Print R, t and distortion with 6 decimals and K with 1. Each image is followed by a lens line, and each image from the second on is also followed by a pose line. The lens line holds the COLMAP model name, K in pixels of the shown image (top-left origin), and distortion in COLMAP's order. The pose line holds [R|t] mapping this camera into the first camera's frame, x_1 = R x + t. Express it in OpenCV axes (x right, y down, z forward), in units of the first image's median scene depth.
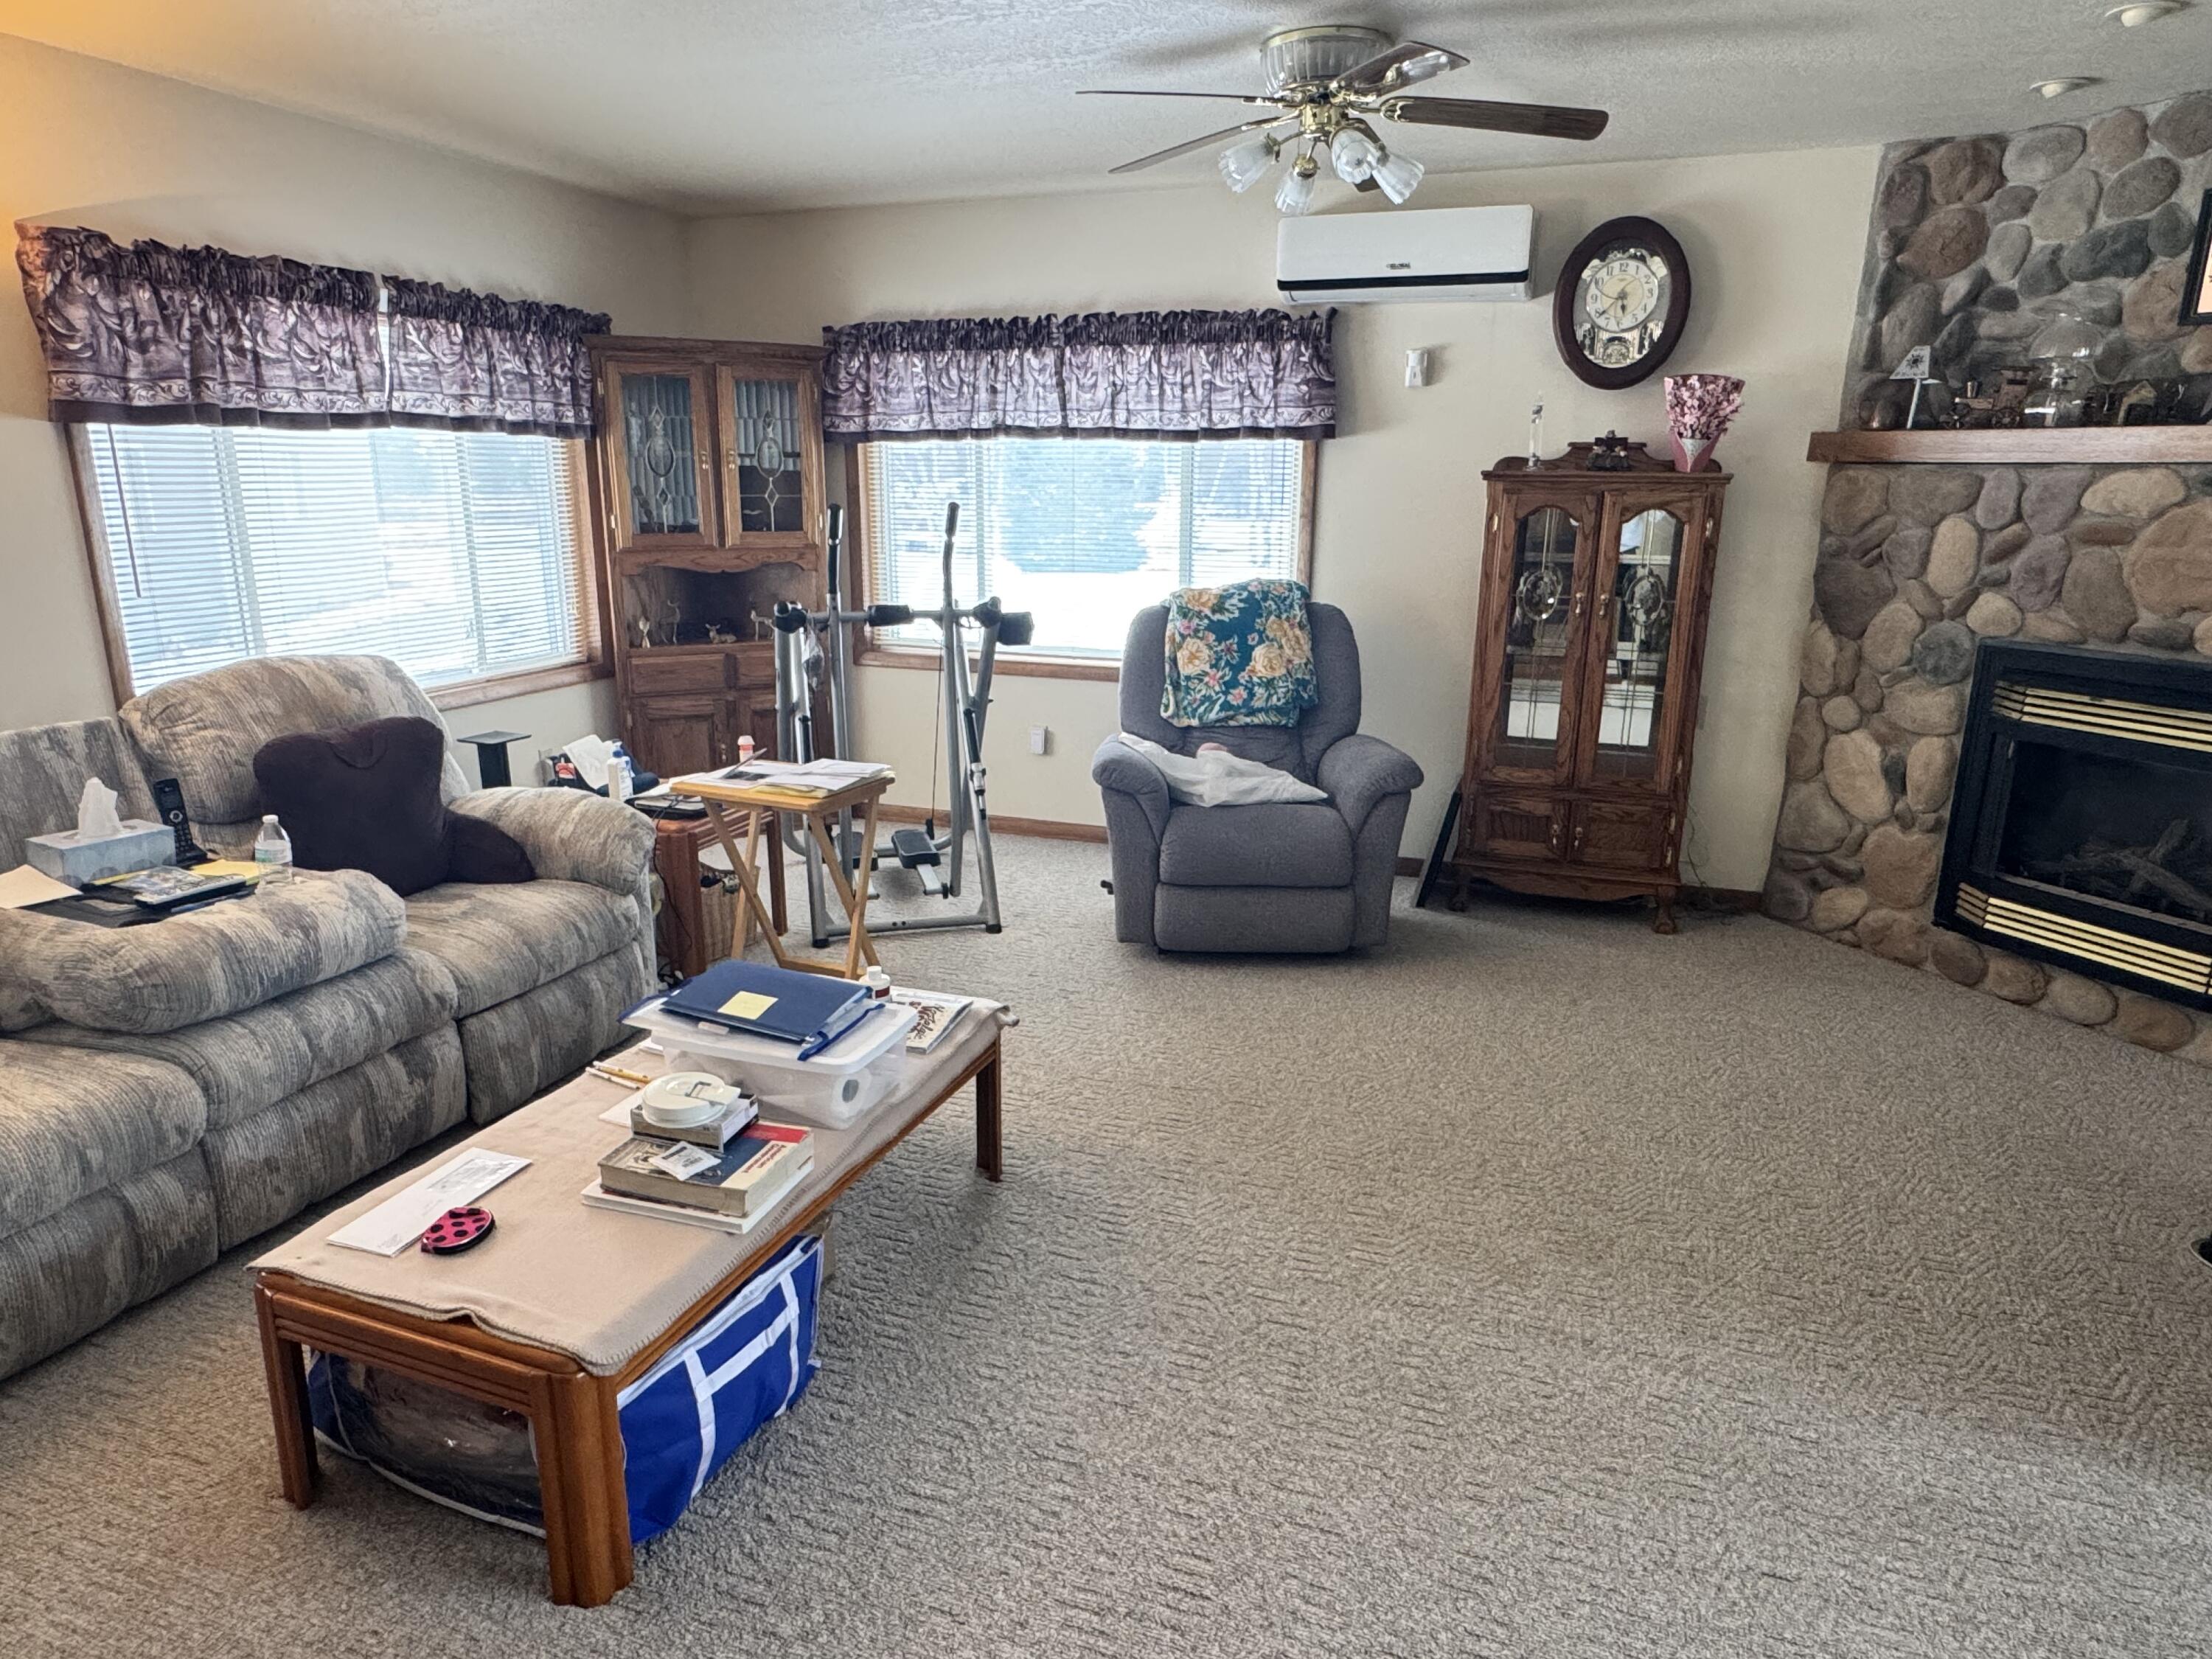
lens RADIAL K [[1360.9, 0, 1098.5], [0, 1360.9, 835.0], [0, 0, 1]] dist [-0.003975, 0.001829]
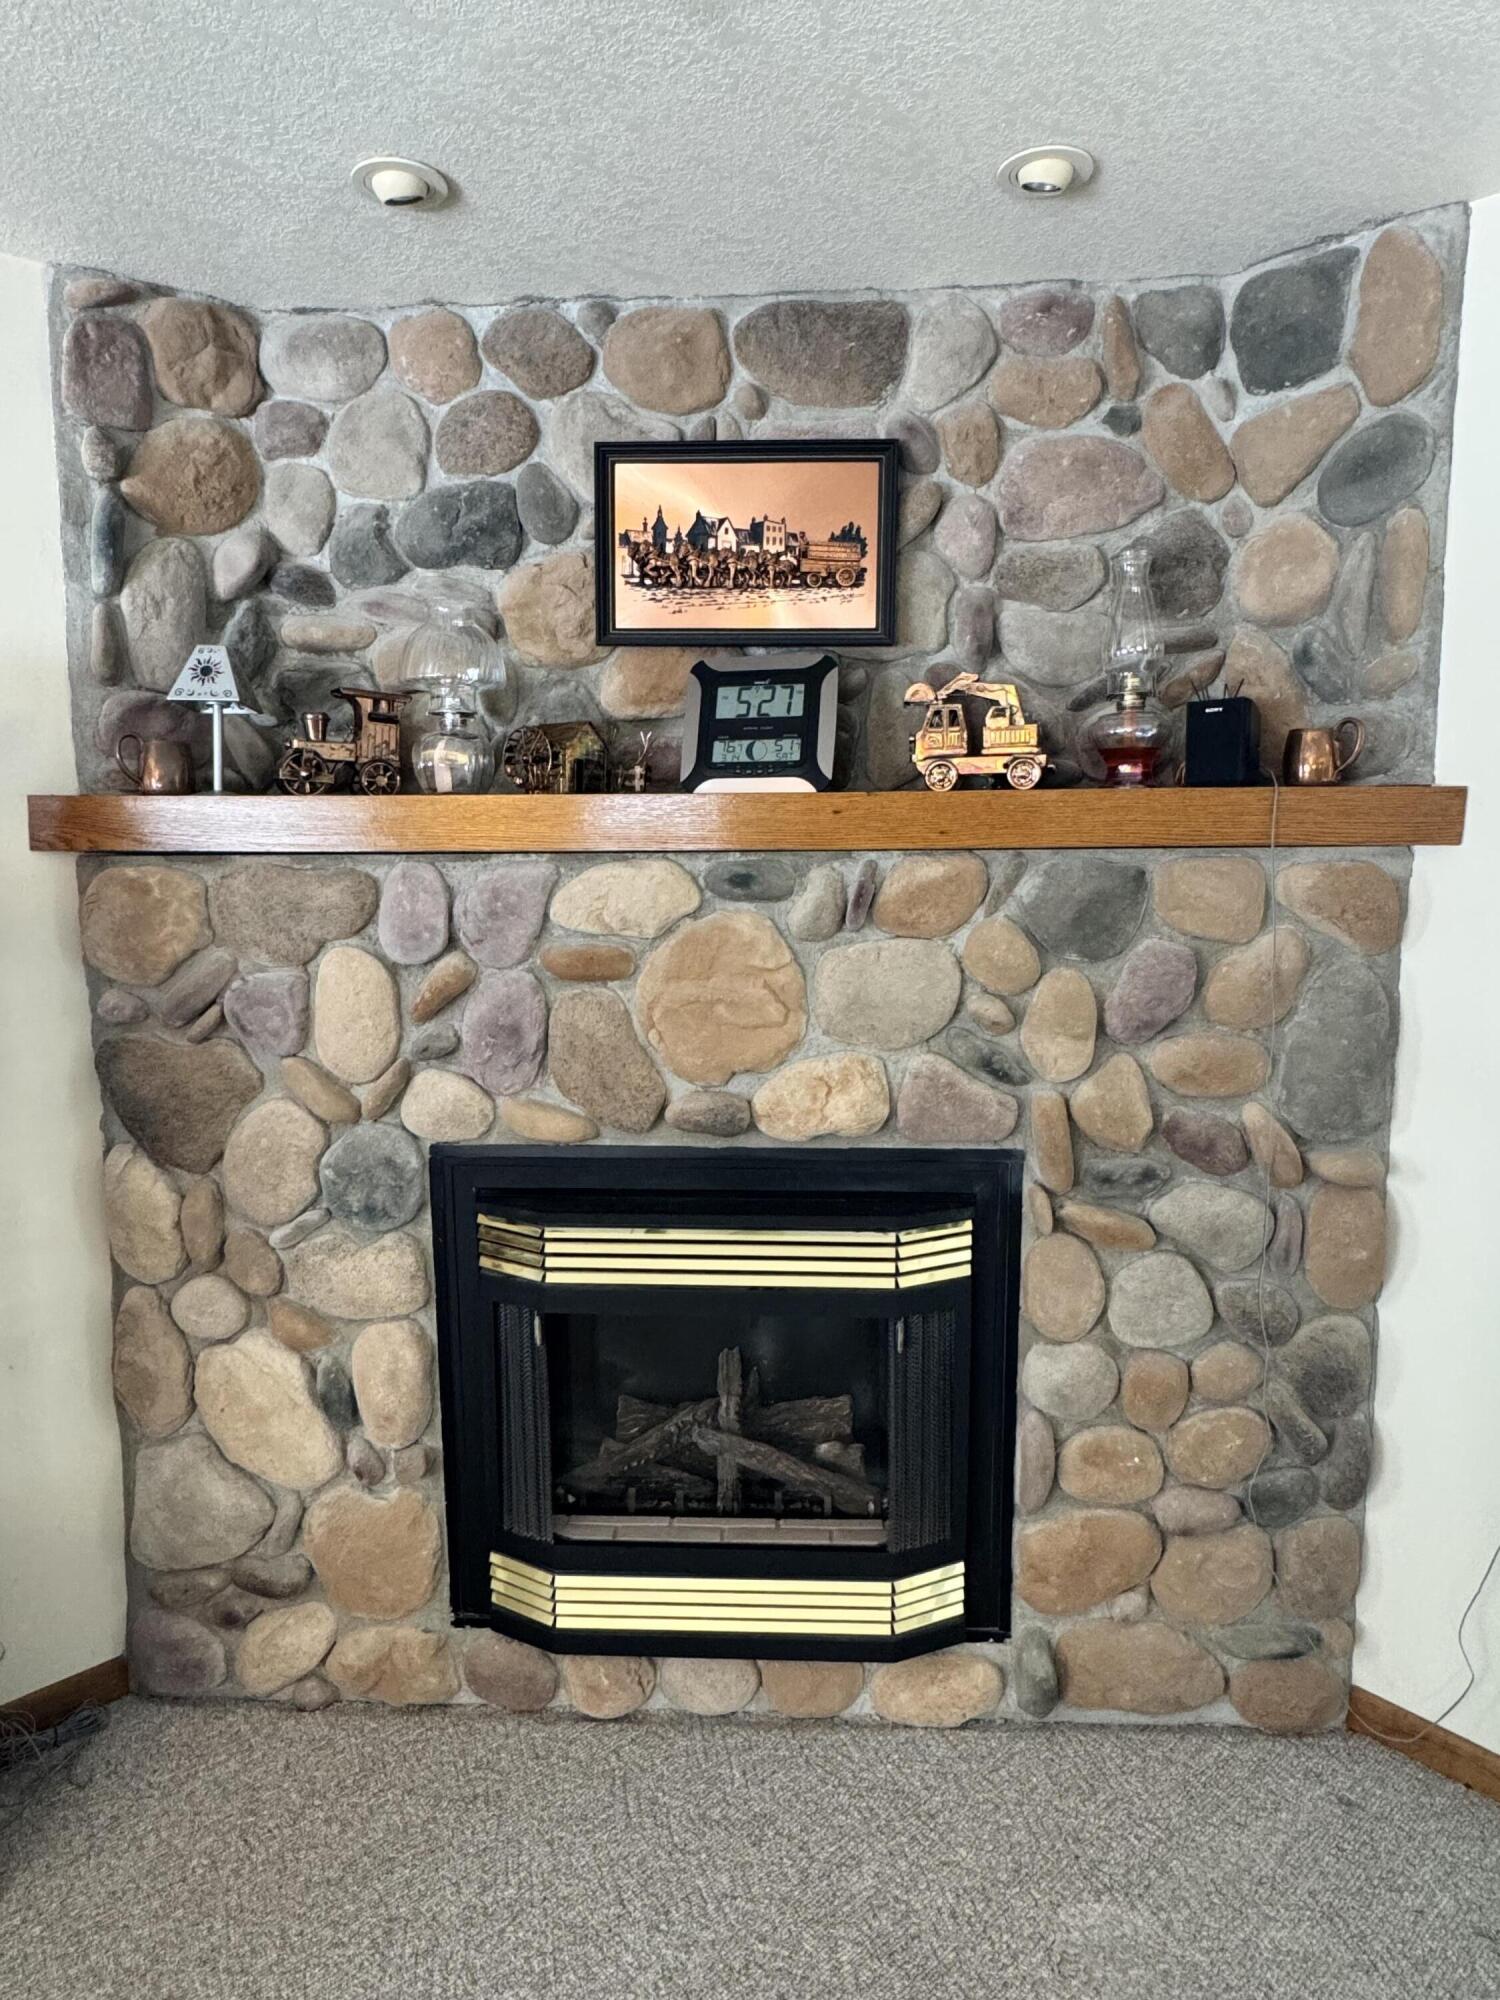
lens RADIAL K [[1230.4, 0, 750.0], [0, 1230.4, 1000.0], [0, 0, 1]] dist [-0.003975, 0.001829]
pose [[0.464479, -0.124772, 0.876751, 0.244439], [0.238381, 0.971099, 0.011911, -0.167815], [-0.852898, 0.203468, 0.480798, 0.580050]]
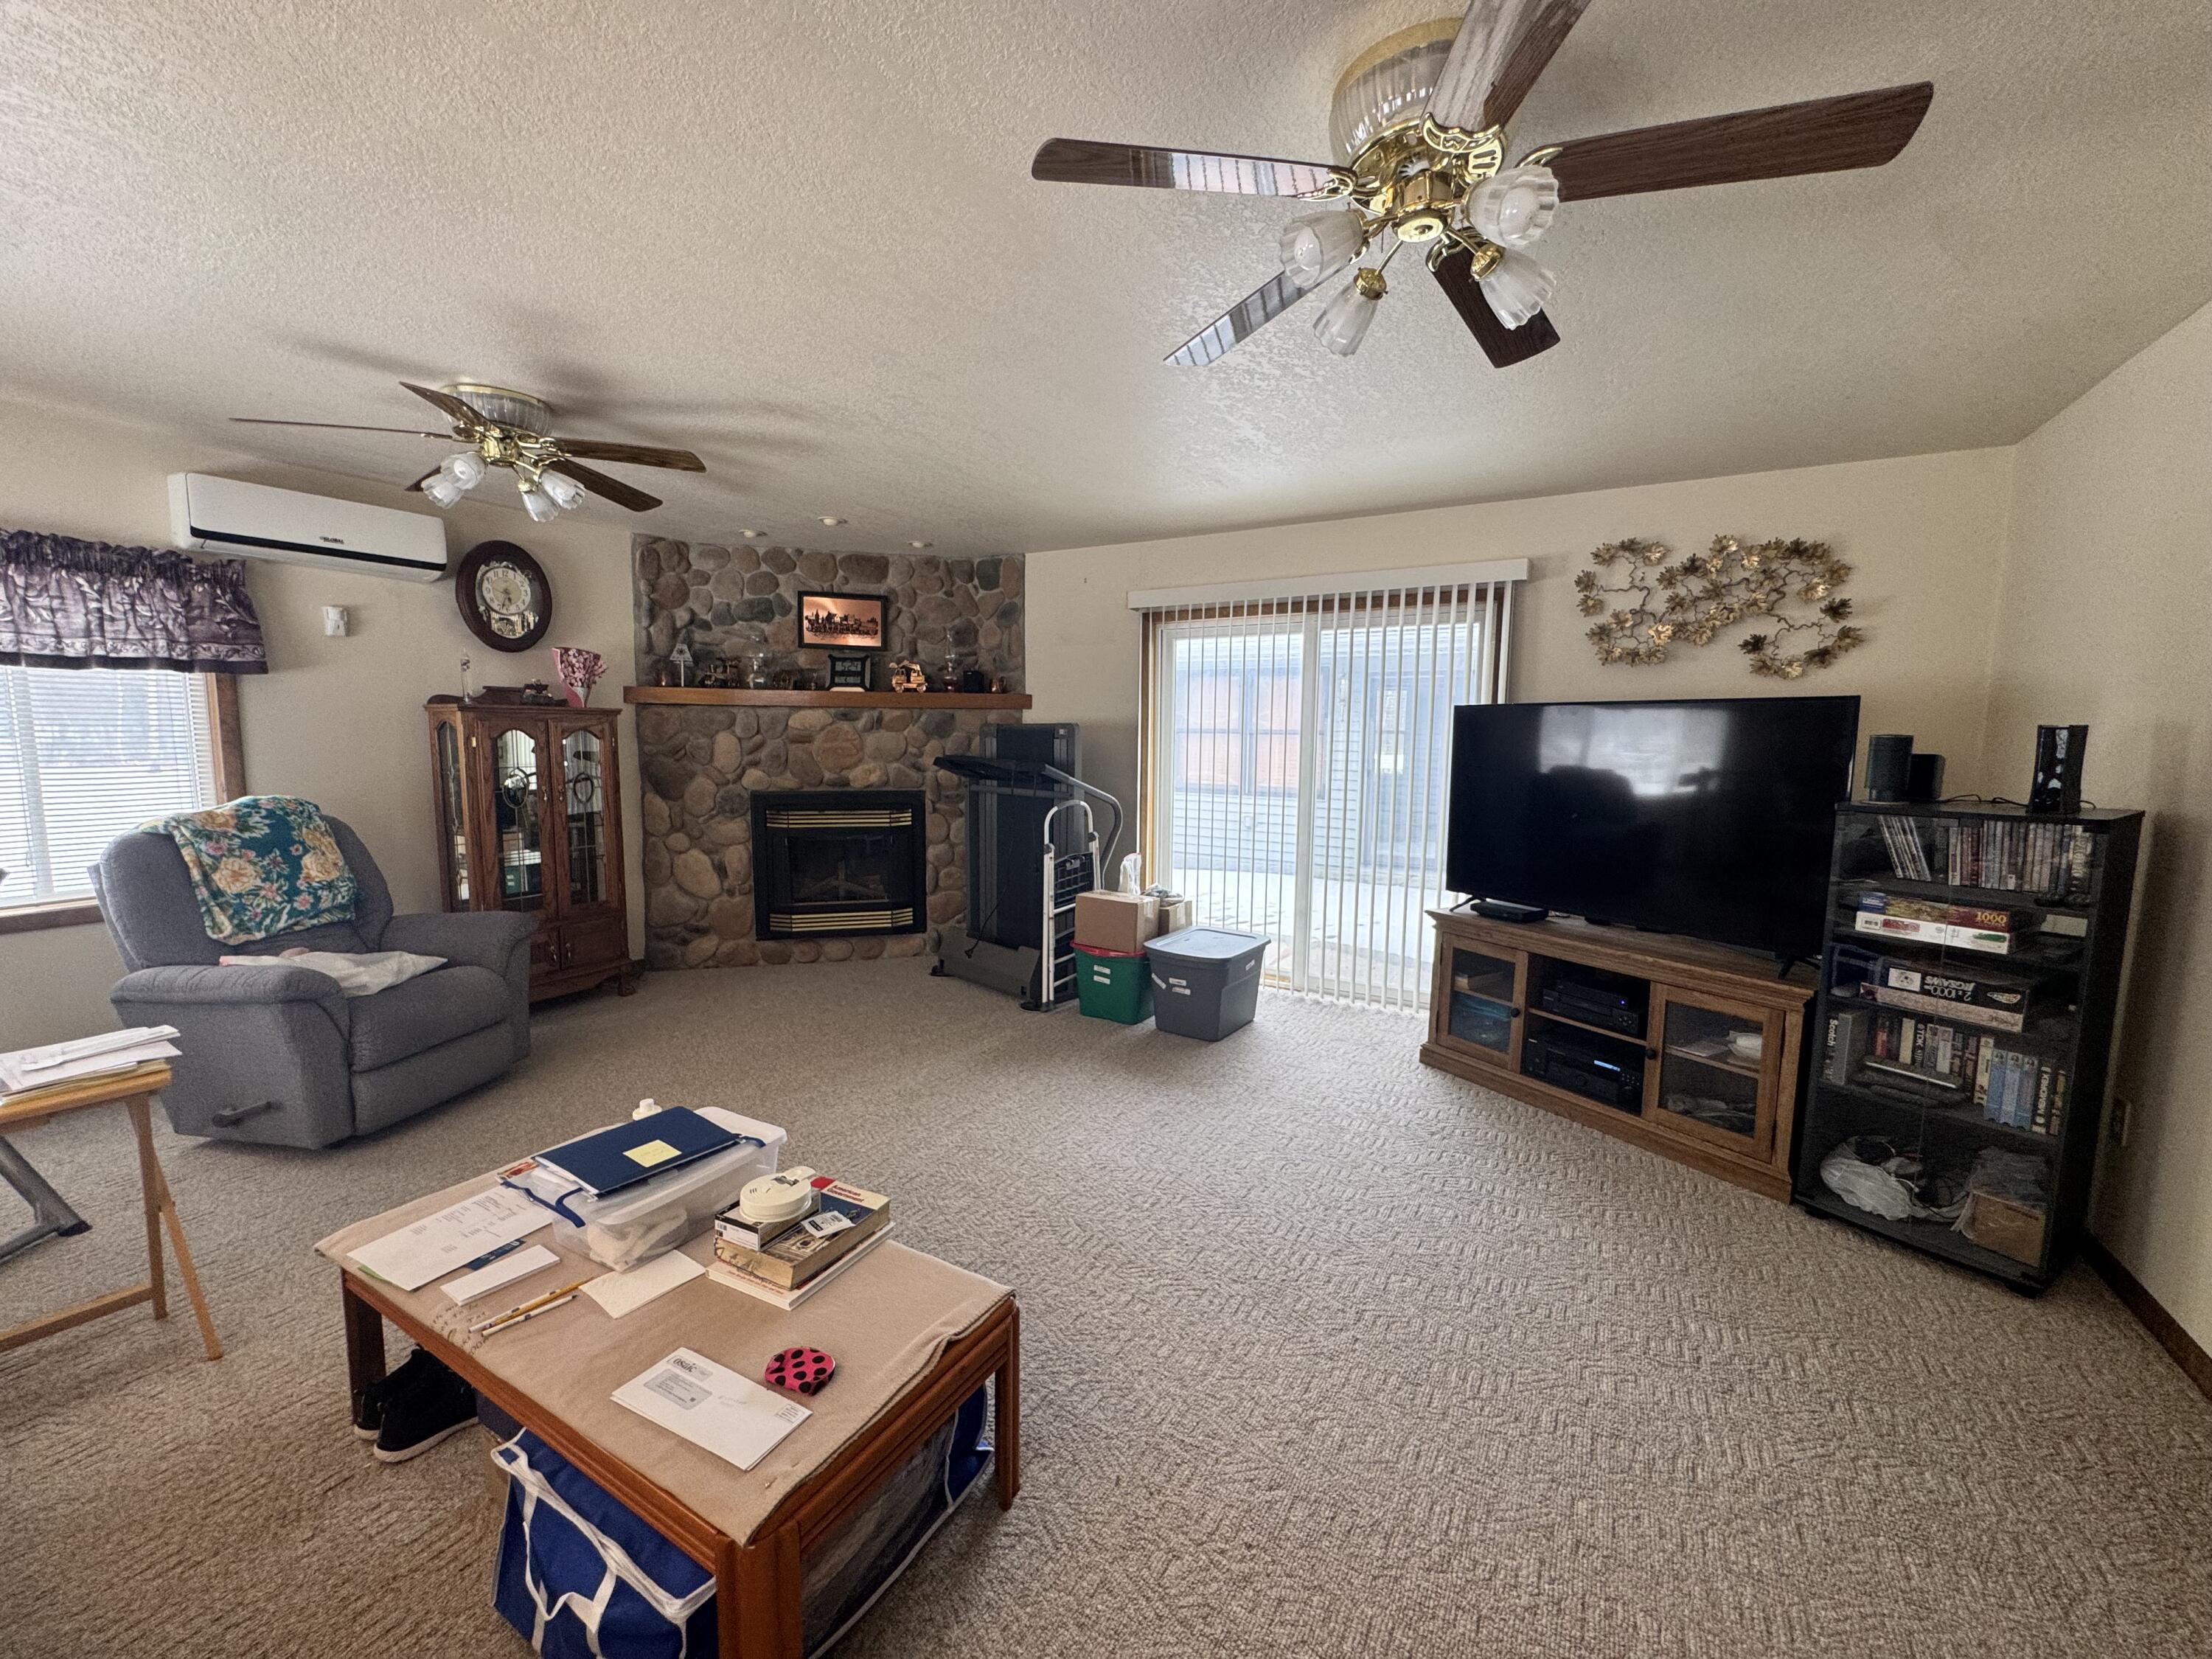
lens RADIAL K [[887.8, 0, 1104.8], [0, 887.8, 829.0], [0, 0, 1]] dist [-0.001481, -0.000327]
pose [[0.170599, -0.116372, 0.978445, -0.502378], [0.247082, 0.966327, 0.071850, -0.053956], [-0.953859, 0.229498, 0.193607, 0.251561]]
